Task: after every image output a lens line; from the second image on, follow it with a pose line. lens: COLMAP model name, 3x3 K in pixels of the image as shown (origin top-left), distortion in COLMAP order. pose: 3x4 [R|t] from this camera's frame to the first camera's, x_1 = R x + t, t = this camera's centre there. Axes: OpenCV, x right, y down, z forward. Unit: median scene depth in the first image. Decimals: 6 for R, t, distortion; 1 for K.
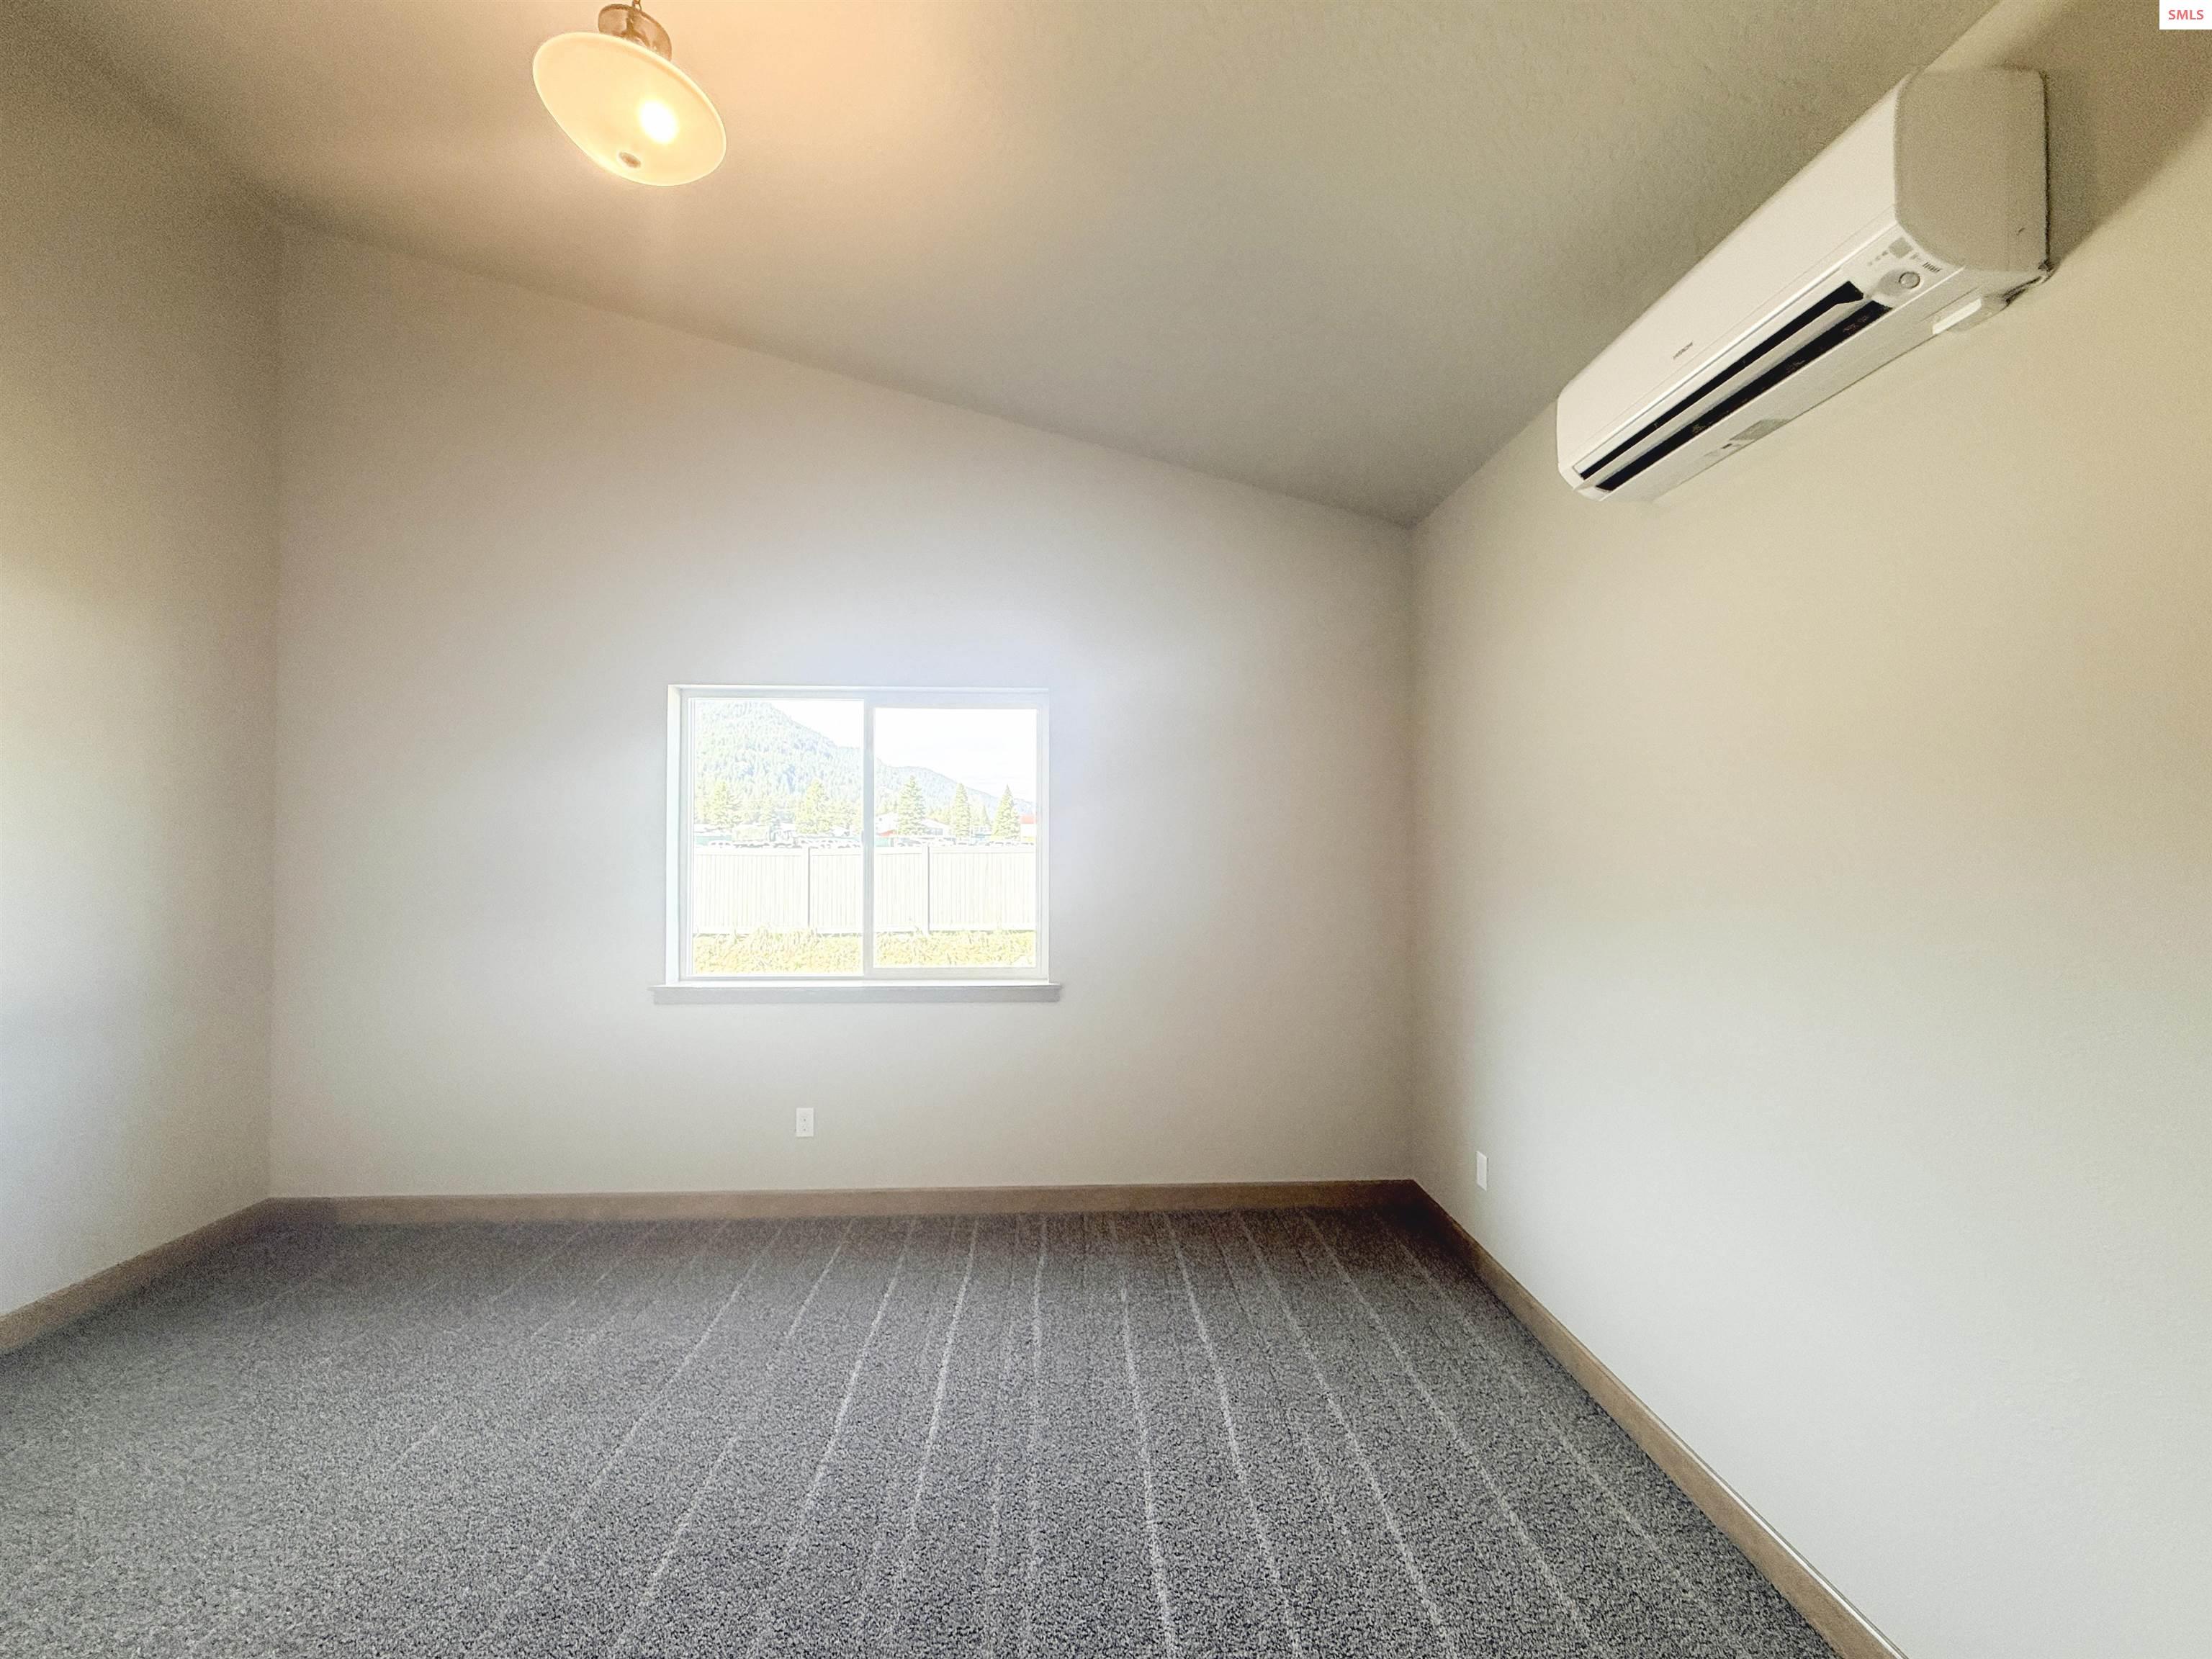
lens RADIAL K [[885.1, 0, 1100.8], [0, 885.1, 829.6], [0, 0, 1]] dist [-0.000569, 0.000146]
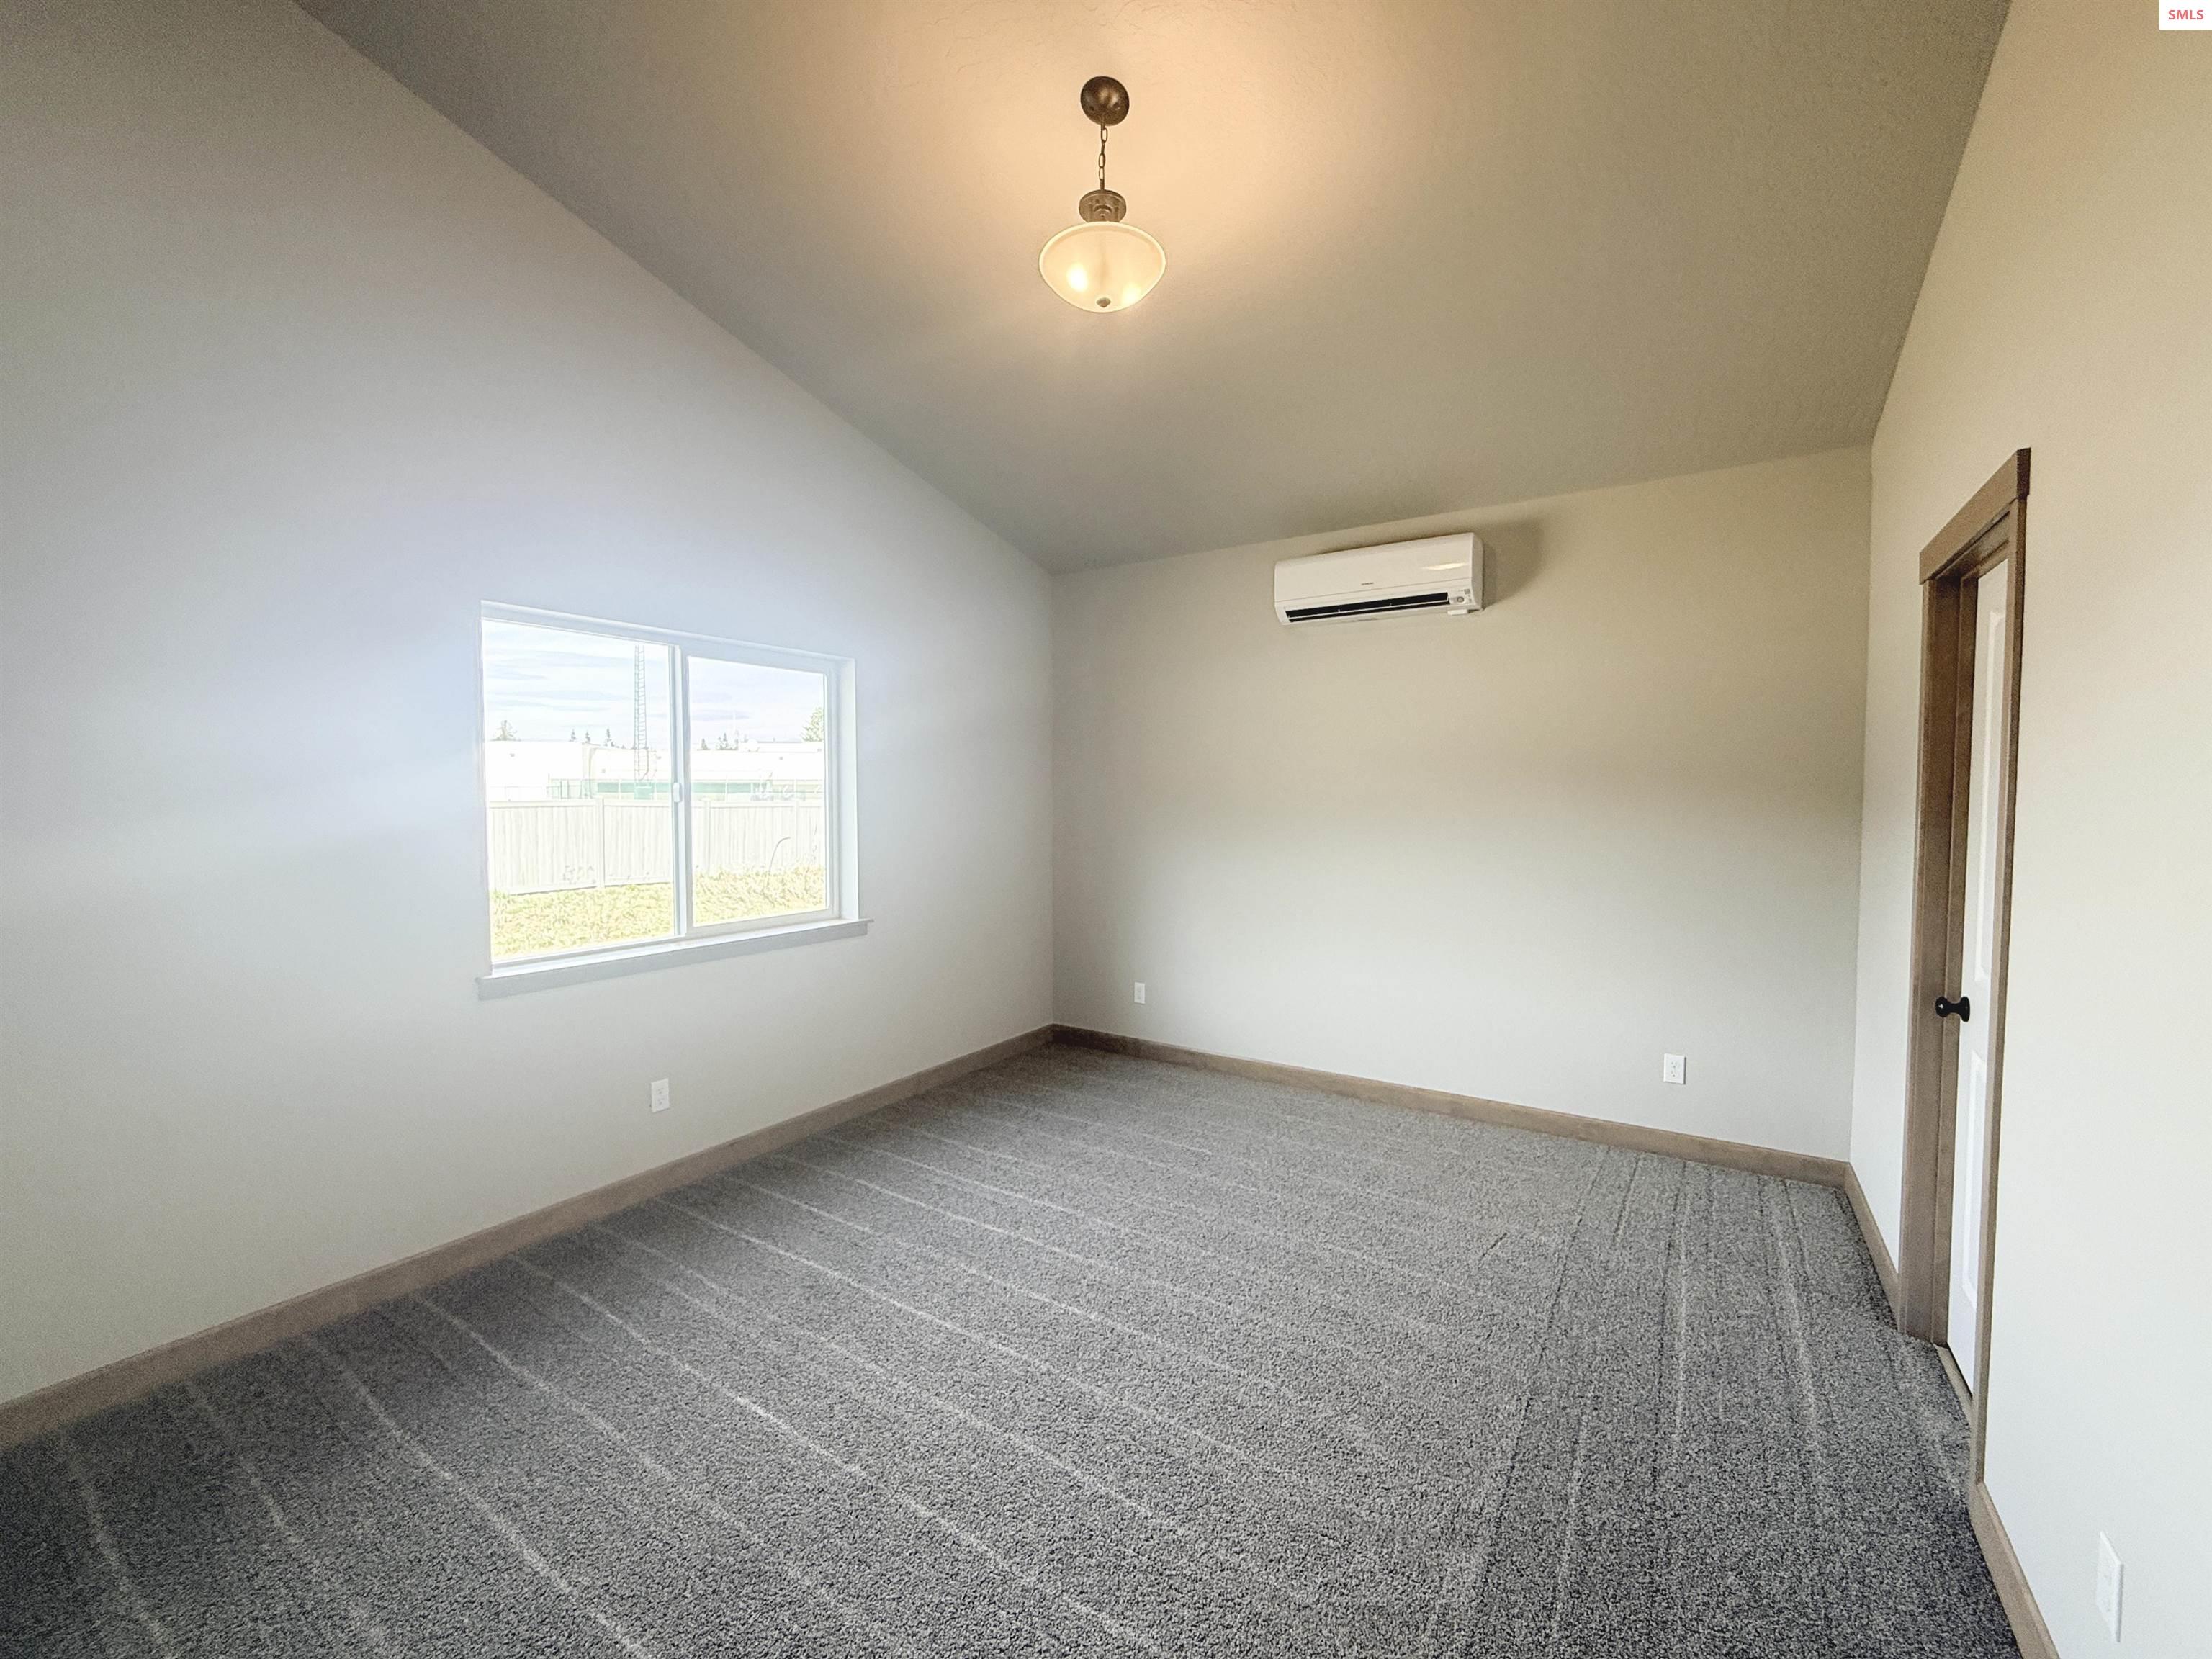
lens RADIAL K [[885.1, 0, 1100.8], [0, 885.1, 829.6], [0, 0, 1]] dist [-0.000569, 0.000146]
pose [[0.595378, -0.036015, 0.802638, -0.805442], [-0.006930, 0.998727, 0.049954, -0.001739], [-0.803416, -0.035304, 0.594371, 0.075017]]
